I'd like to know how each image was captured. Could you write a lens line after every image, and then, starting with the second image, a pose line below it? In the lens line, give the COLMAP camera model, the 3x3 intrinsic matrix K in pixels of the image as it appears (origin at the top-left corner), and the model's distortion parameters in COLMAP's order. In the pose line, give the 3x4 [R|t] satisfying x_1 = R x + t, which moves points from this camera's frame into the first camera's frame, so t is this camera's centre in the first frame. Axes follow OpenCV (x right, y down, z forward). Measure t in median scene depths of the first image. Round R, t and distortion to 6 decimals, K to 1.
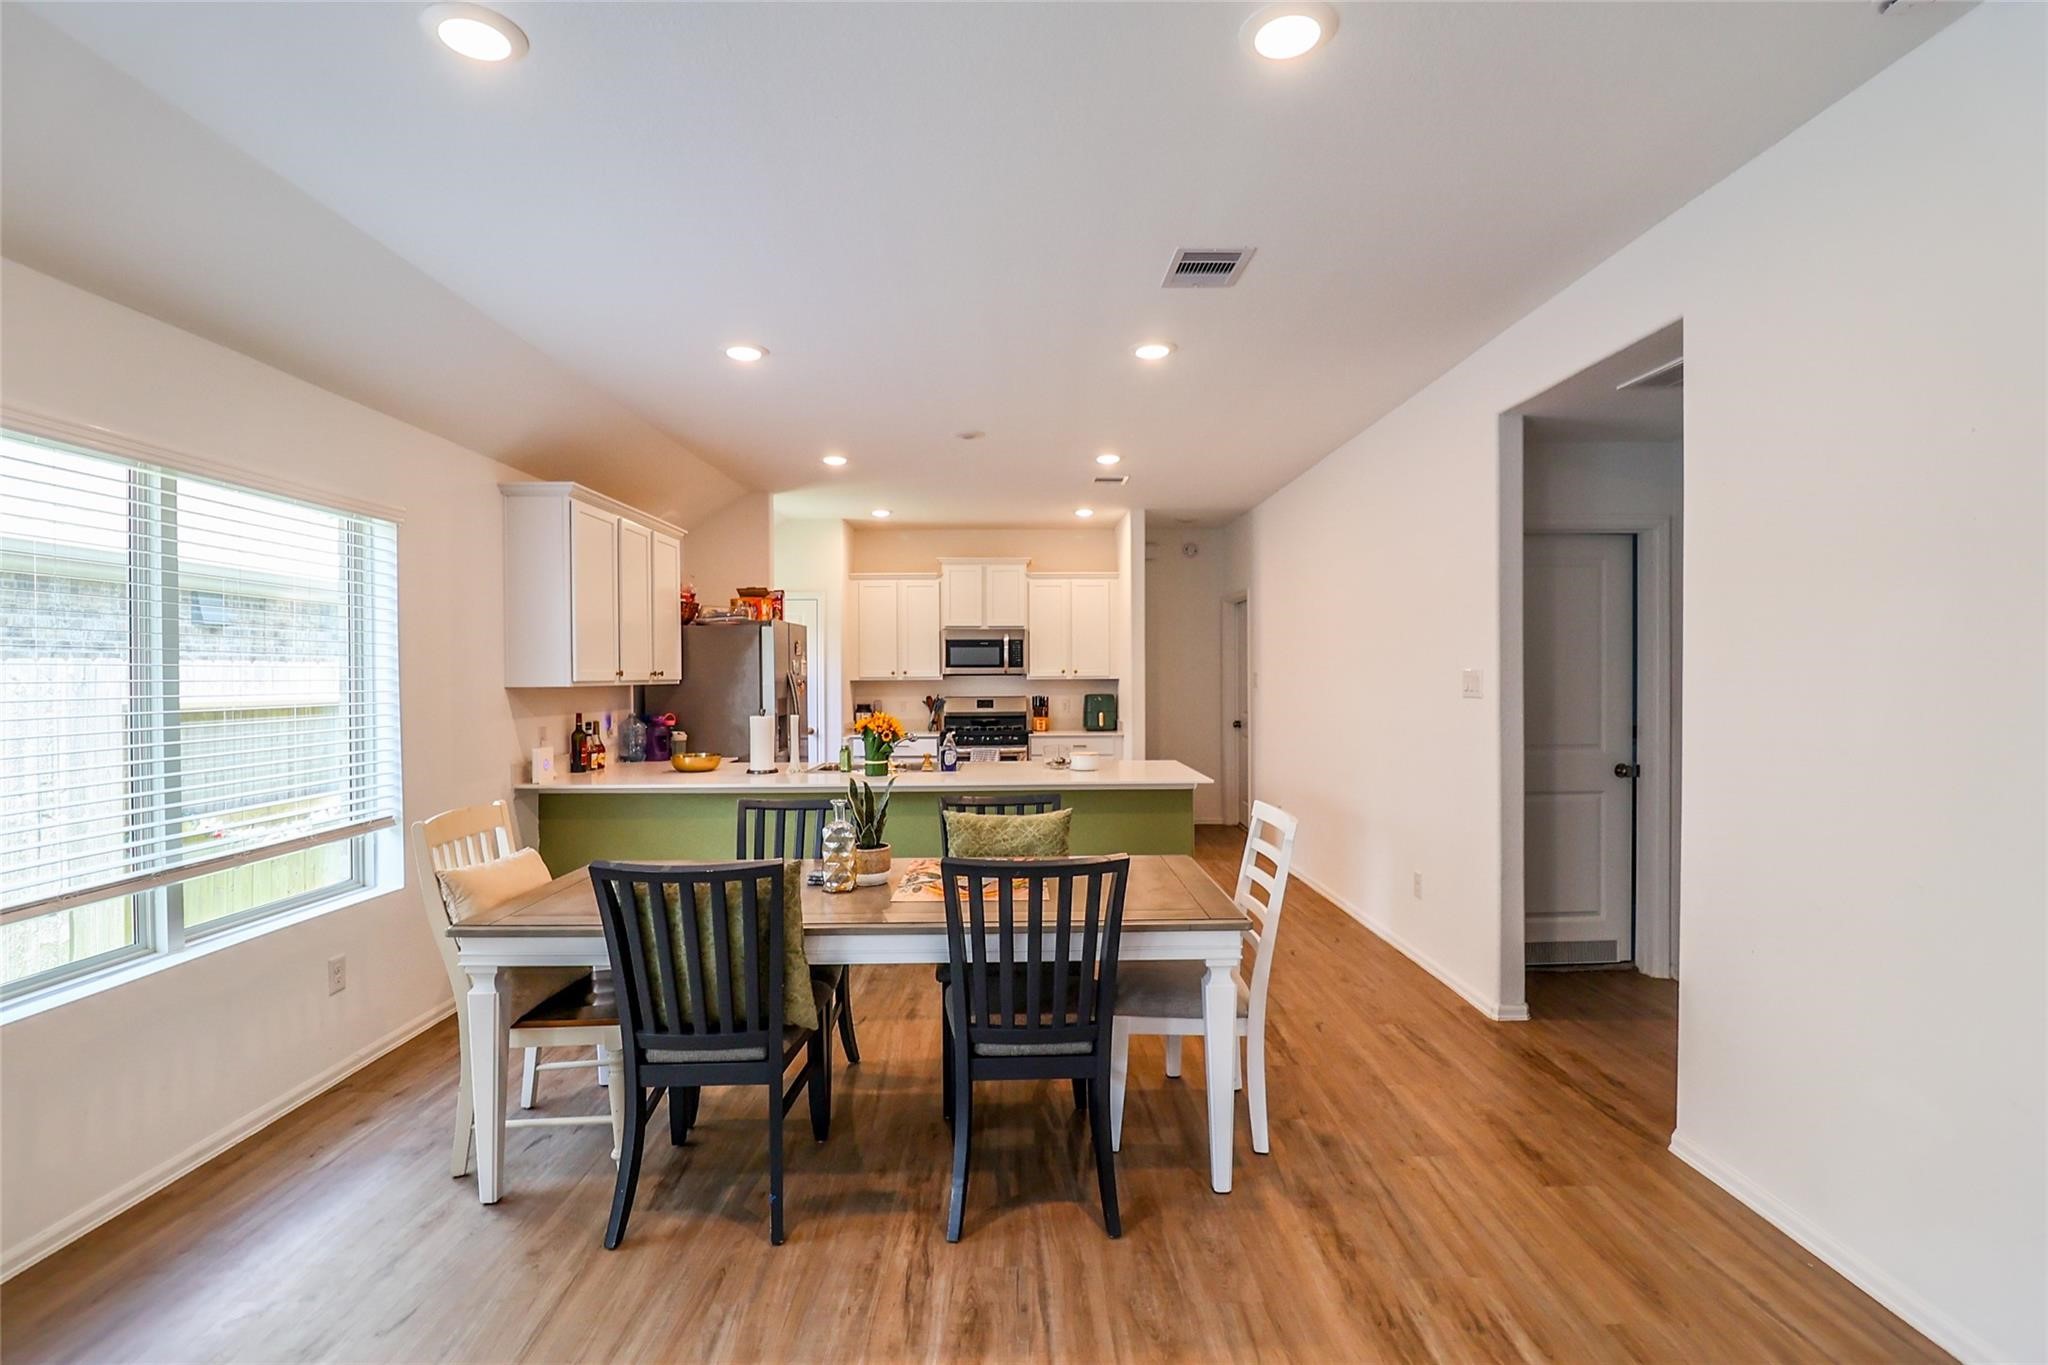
lens RADIAL K [[967.9, 0, 1037.9], [0, 967.9, 680.4], [0, 0, 1]] dist [0.001828, -0.013687]
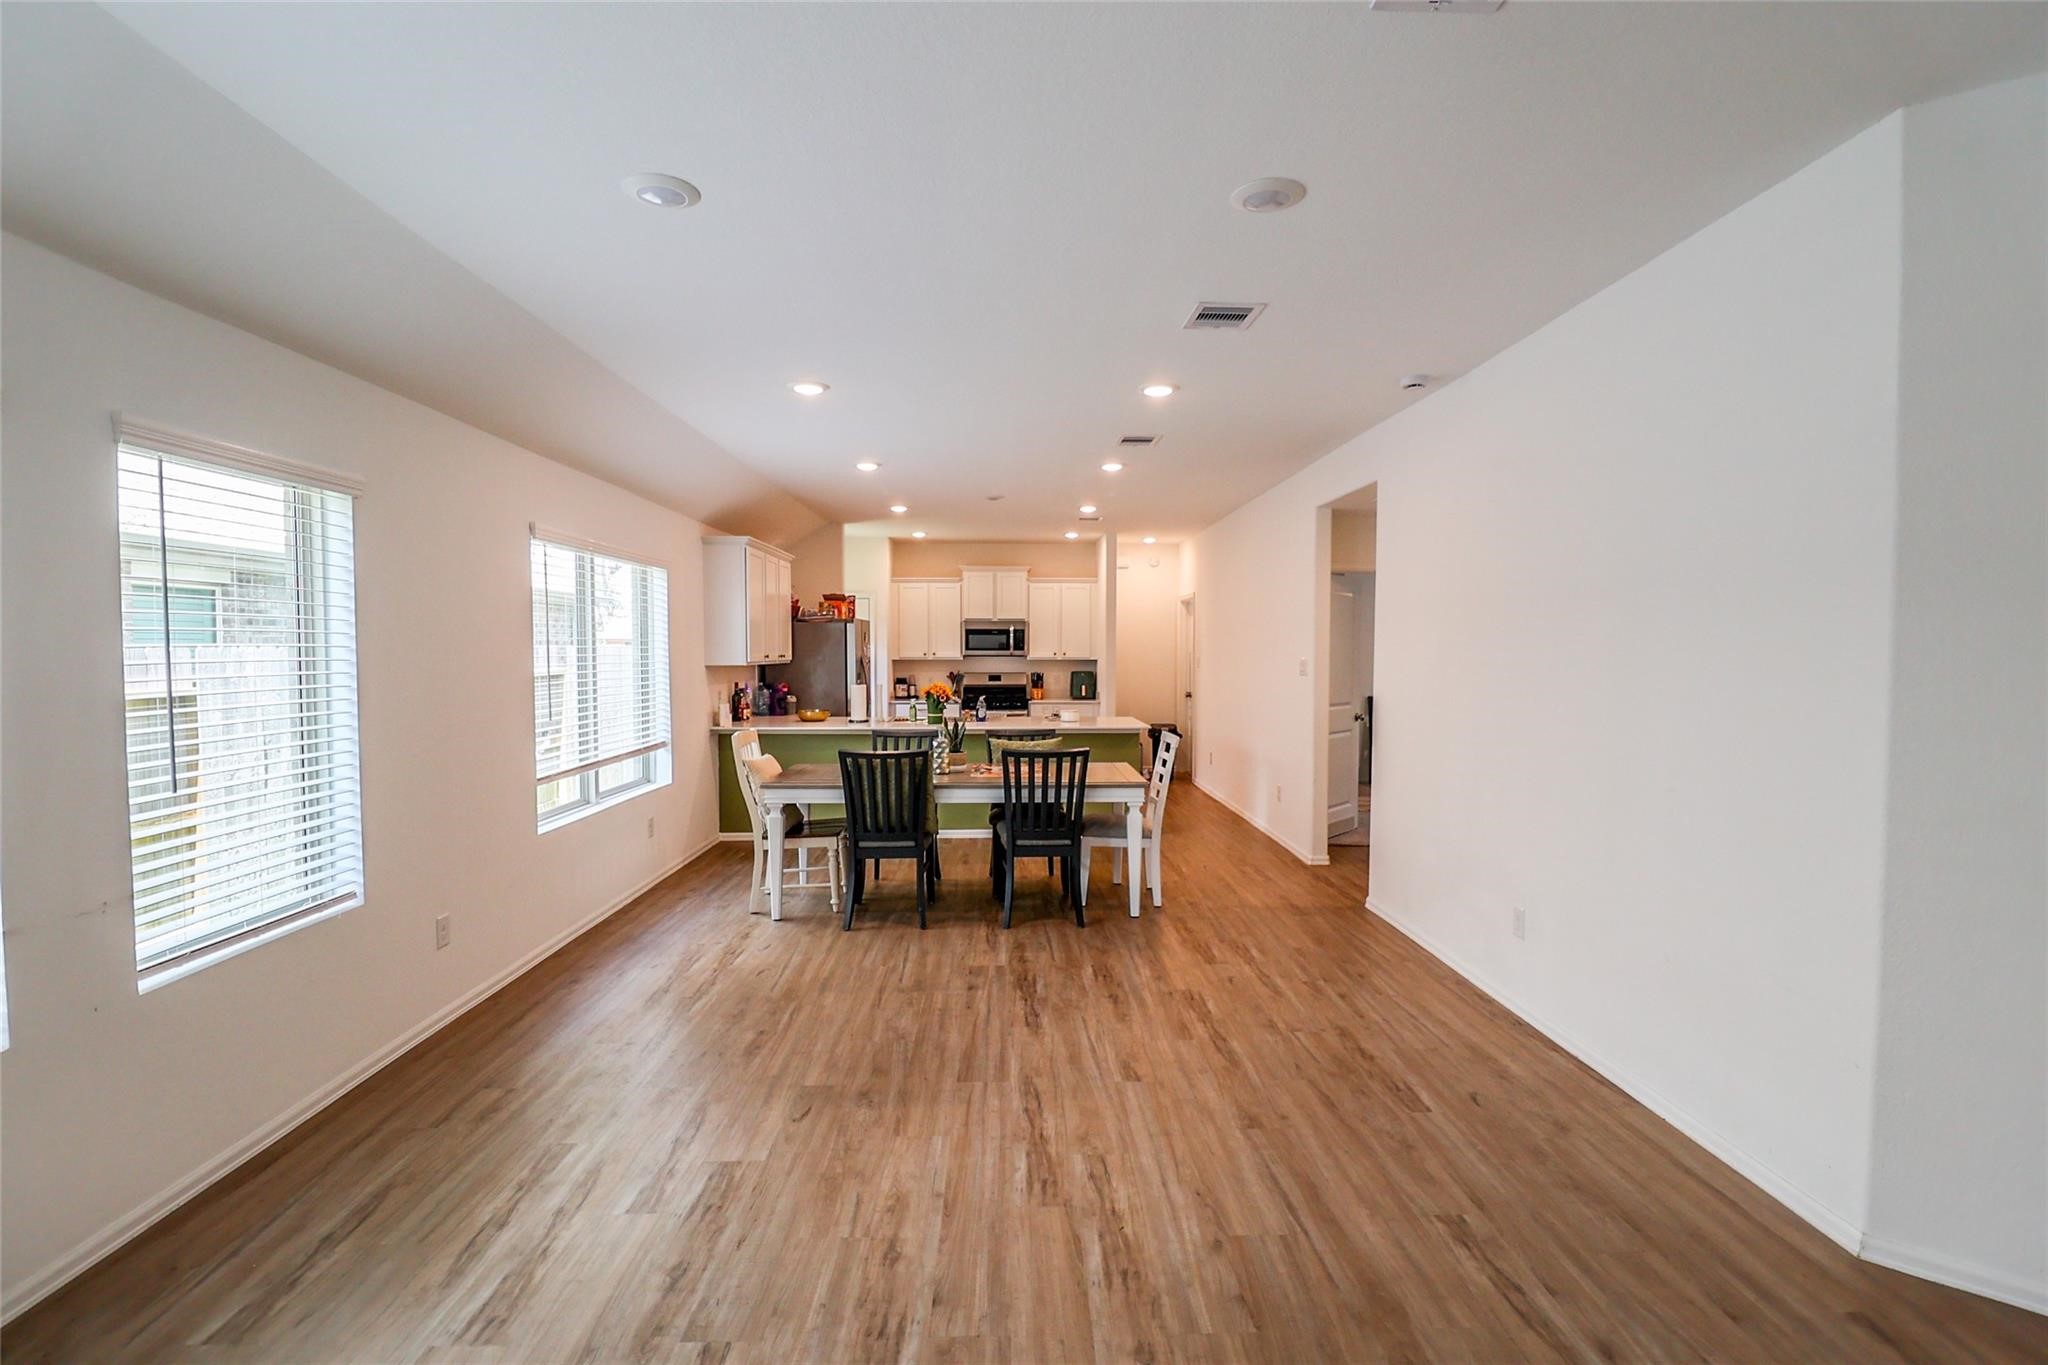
lens RADIAL K [[967.9, 0, 1037.9], [0, 967.9, 680.4], [0, 0, 1]] dist [0.001828, -0.013687]
pose [[0.999913, 0.005342, 0.012055, -0.024109], [-0.005650, 0.999655, 0.025646, -0.012470], [-0.011913, -0.025712, 0.999598, -0.594407]]
